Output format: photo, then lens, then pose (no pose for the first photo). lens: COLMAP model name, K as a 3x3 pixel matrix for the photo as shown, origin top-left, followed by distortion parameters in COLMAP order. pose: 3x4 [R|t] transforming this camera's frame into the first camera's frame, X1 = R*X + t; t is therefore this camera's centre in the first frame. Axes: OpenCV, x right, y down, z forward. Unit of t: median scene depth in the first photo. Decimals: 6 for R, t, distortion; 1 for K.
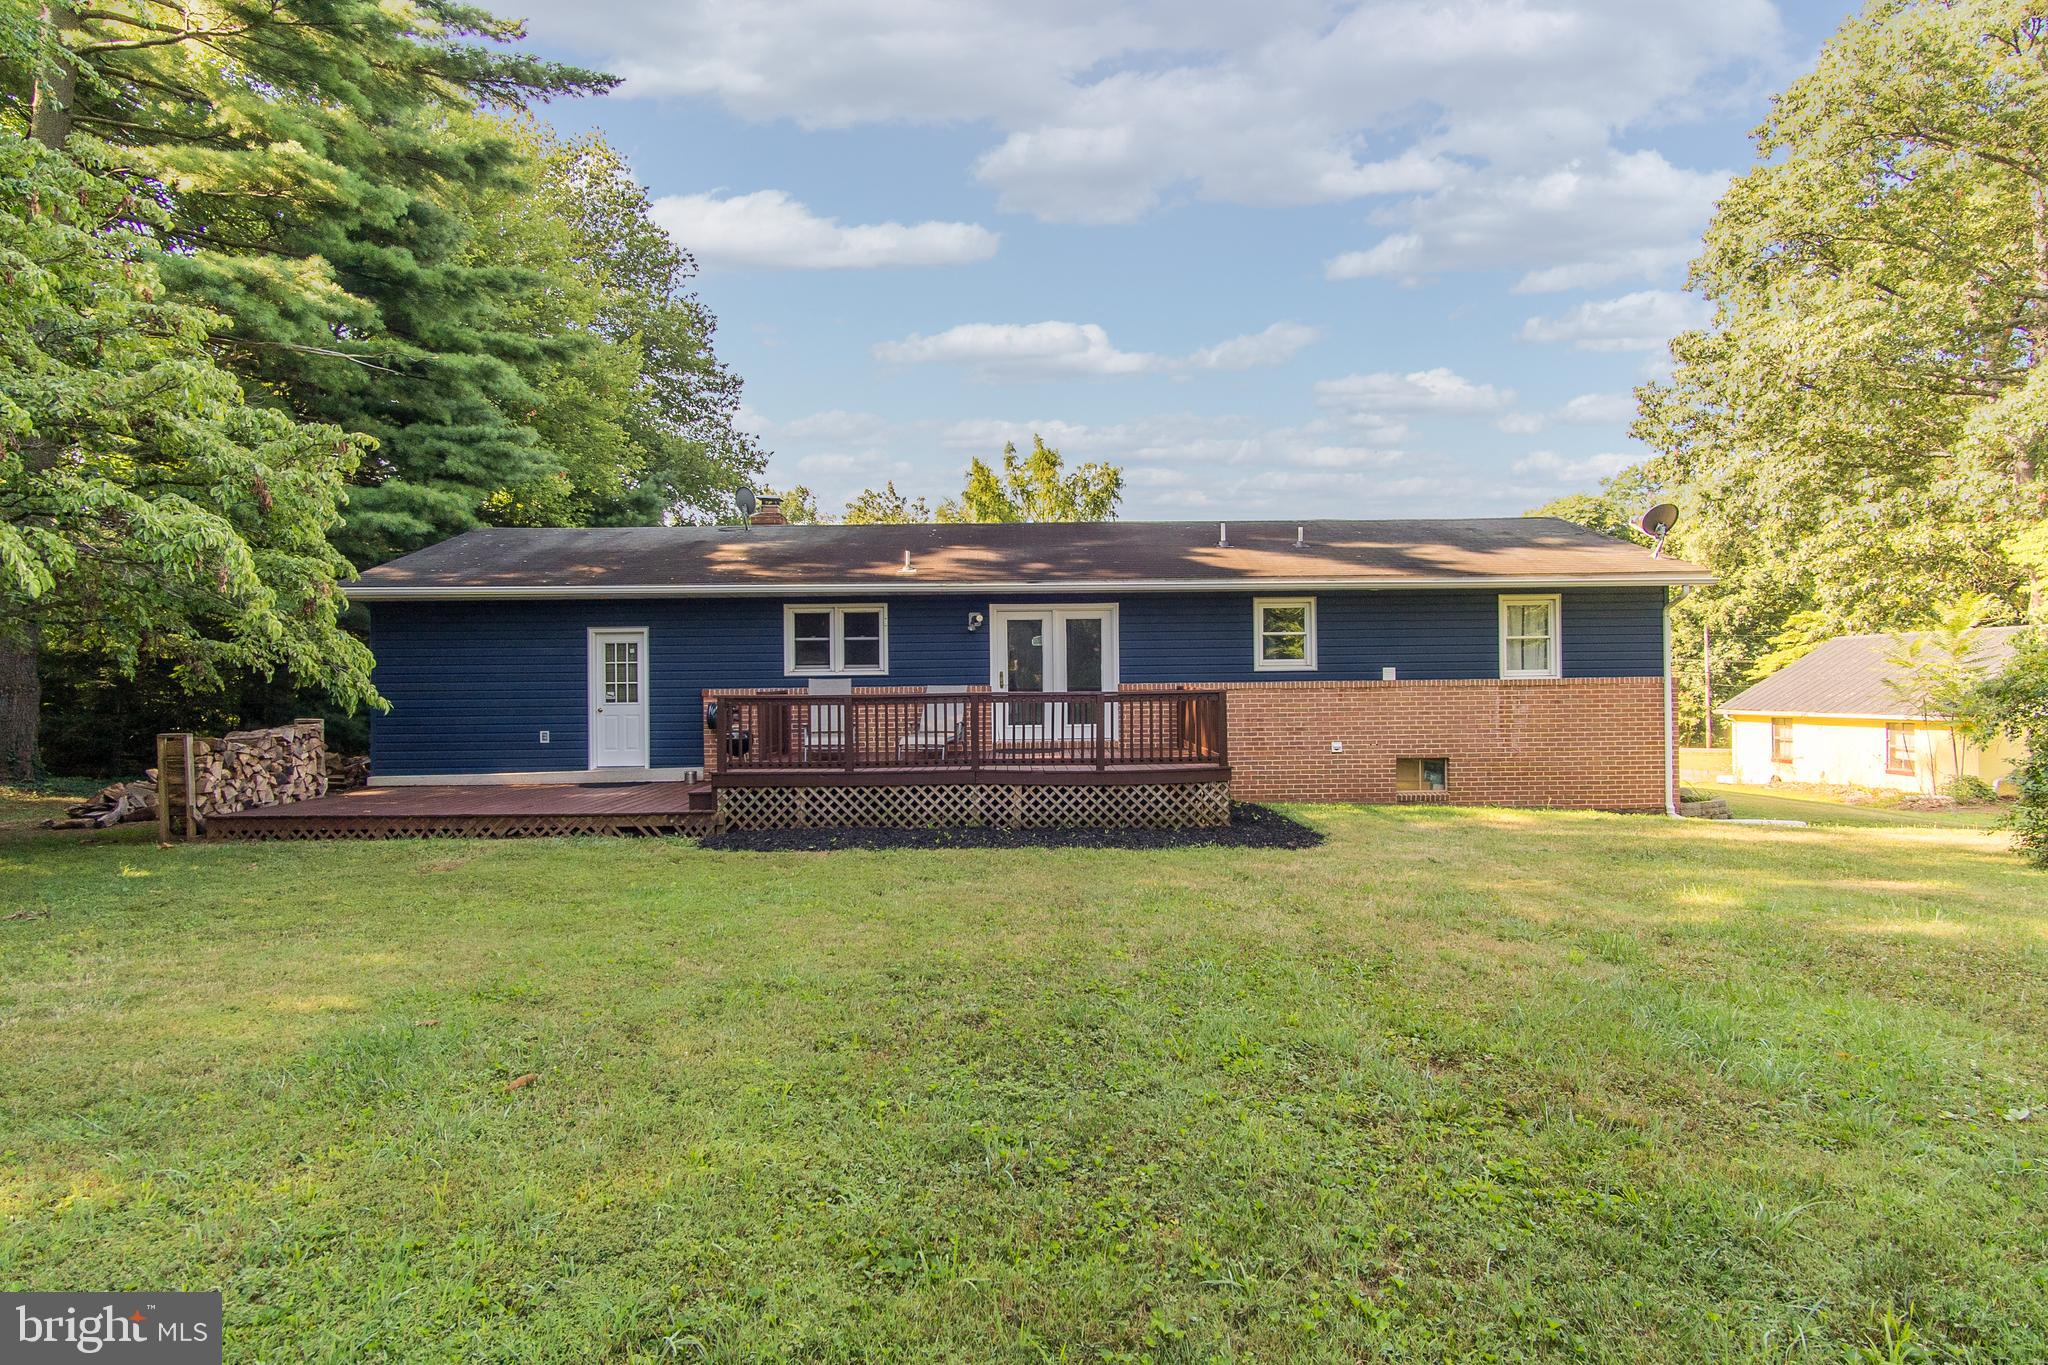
lens RADIAL K [[1097.0, 0, 1026.6], [0, 1097.0, 681.2], [0, 0, 1]] dist [0.001906, -0.000143]
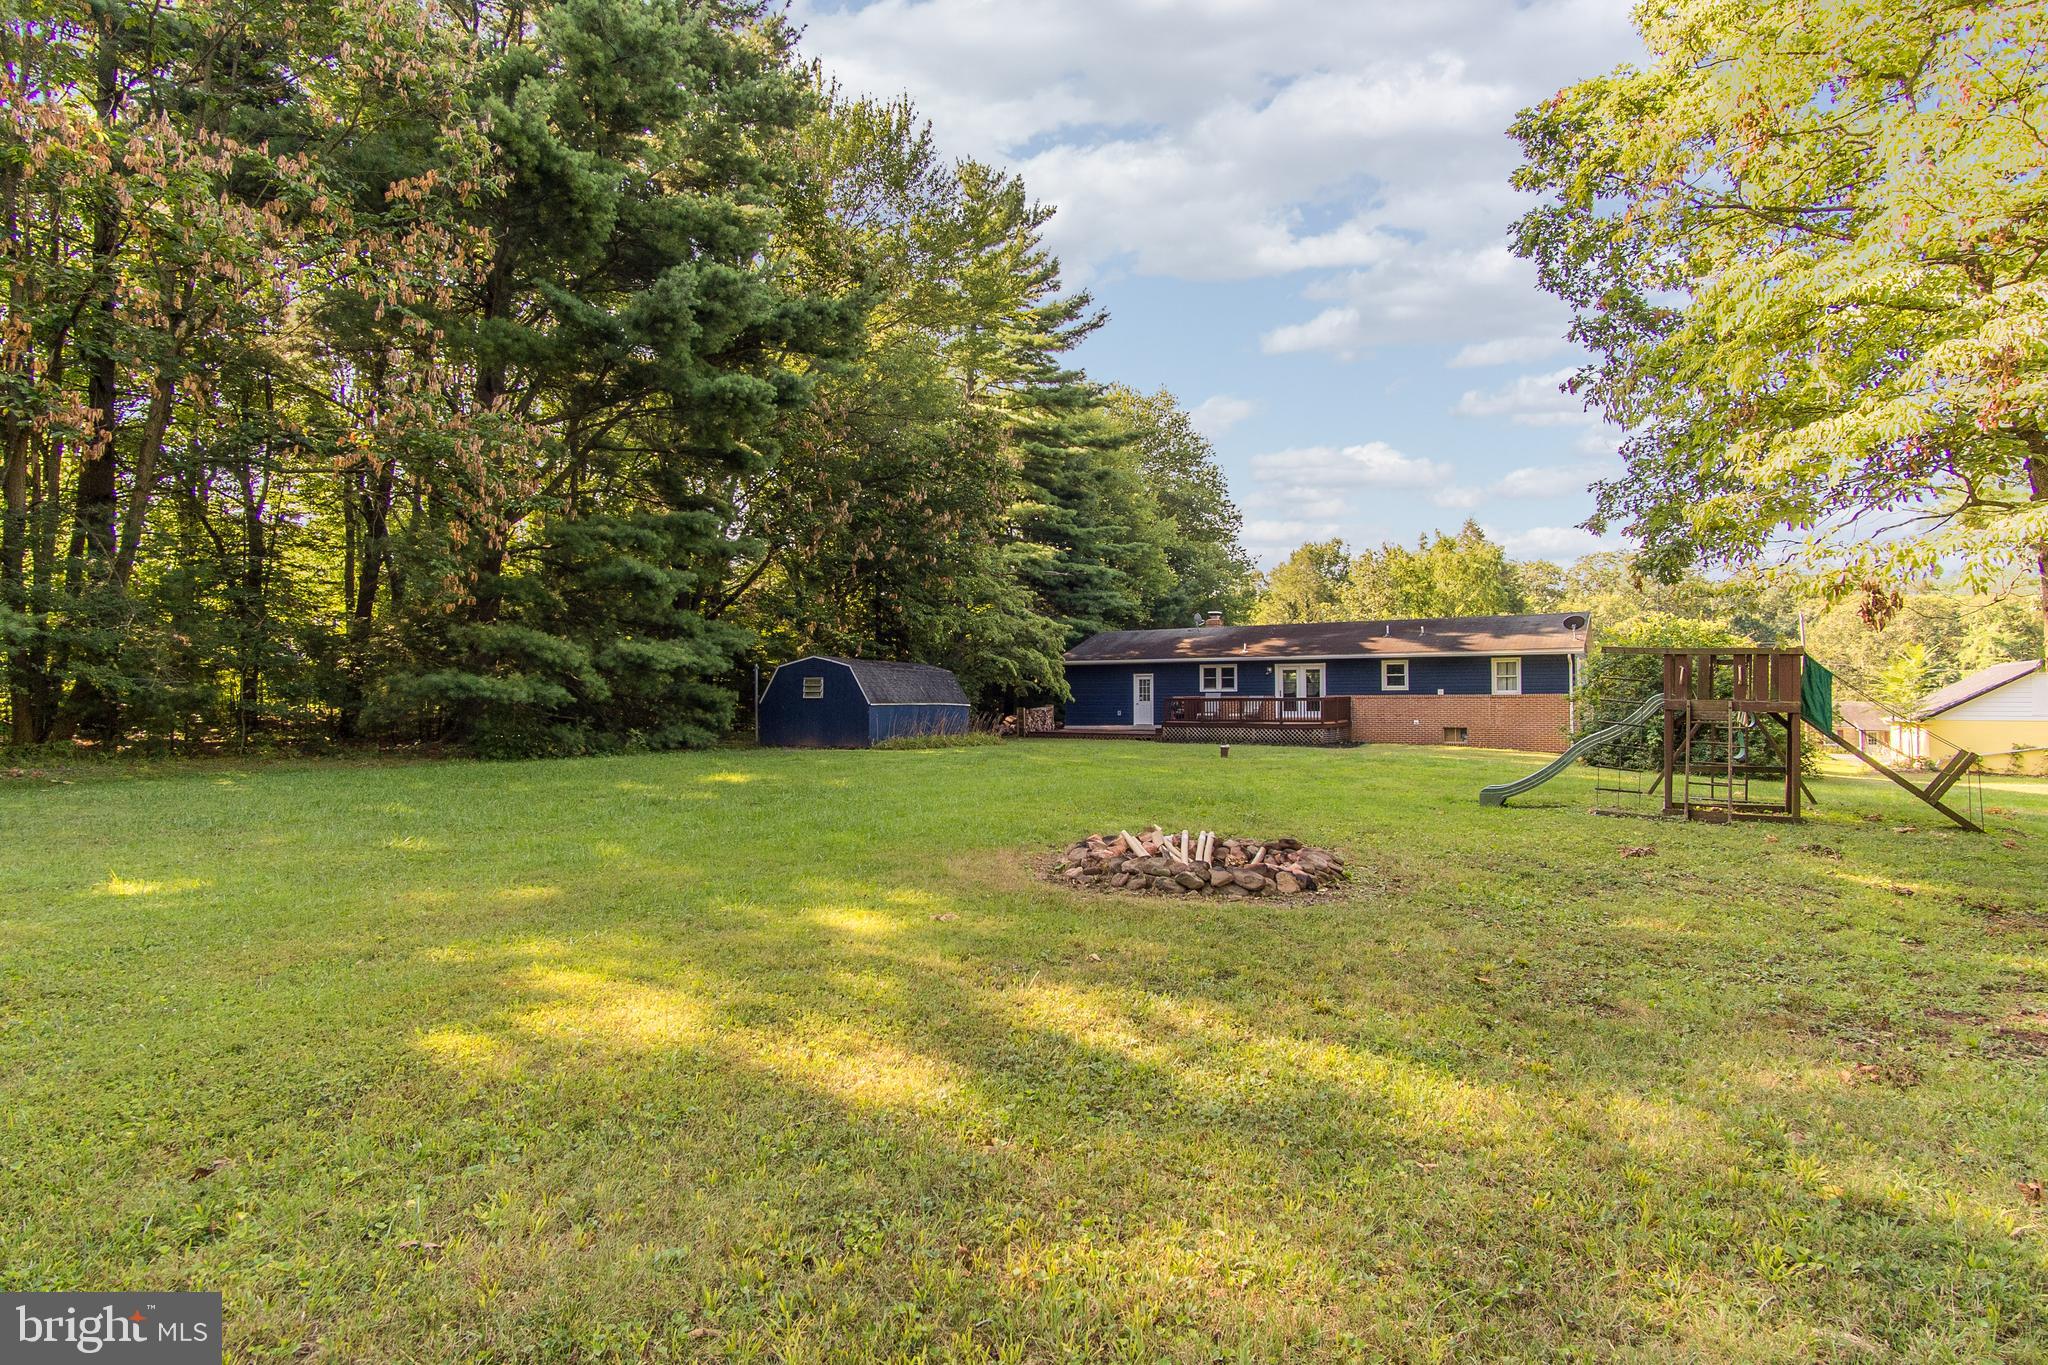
lens RADIAL K [[1097.0, 0, 1024.4], [0, 1097.0, 685.7], [0, 0, 1]] dist [0.001906, -0.000143]
pose [[0.859357, 0.002678, -0.511369, 0.781308], [-0.006320, 0.999966, -0.005384, -0.001672], [0.511337, 0.007858, 0.859344, -1.524940]]
